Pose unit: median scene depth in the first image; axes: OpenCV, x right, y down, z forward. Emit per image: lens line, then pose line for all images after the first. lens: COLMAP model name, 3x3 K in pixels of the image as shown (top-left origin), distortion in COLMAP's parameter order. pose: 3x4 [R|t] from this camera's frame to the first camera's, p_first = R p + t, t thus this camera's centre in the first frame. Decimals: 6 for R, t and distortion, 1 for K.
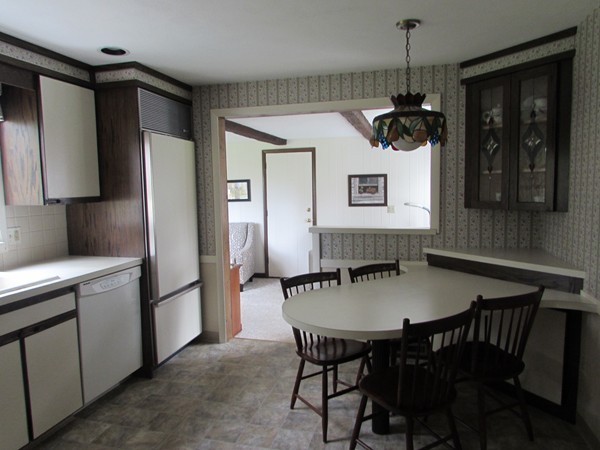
lens RADIAL K [[421.4, 0, 299.7], [0, 421.4, 224.9], [0, 0, 1]] dist [-0.027464, -0.007310]
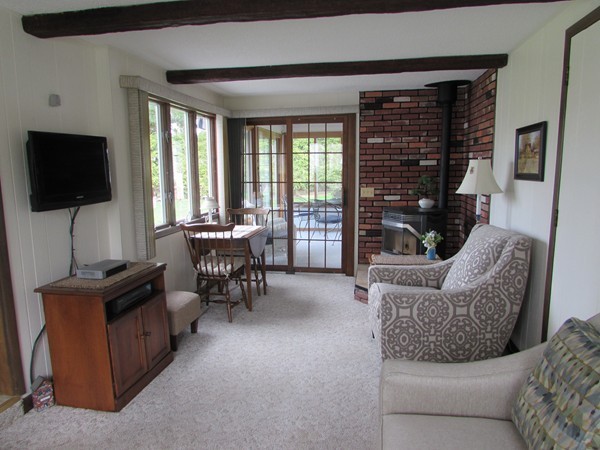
lens RADIAL K [[421.4, 0, 300.5], [0, 421.4, 226.0], [0, 0, 1]] dist [-0.027464, -0.007310]
pose [[0.082905, 0.165318, -0.982750, 0.243671], [-0.080427, 0.984037, 0.158750, -0.057866], [0.993307, 0.065879, 0.094877, 0.749401]]
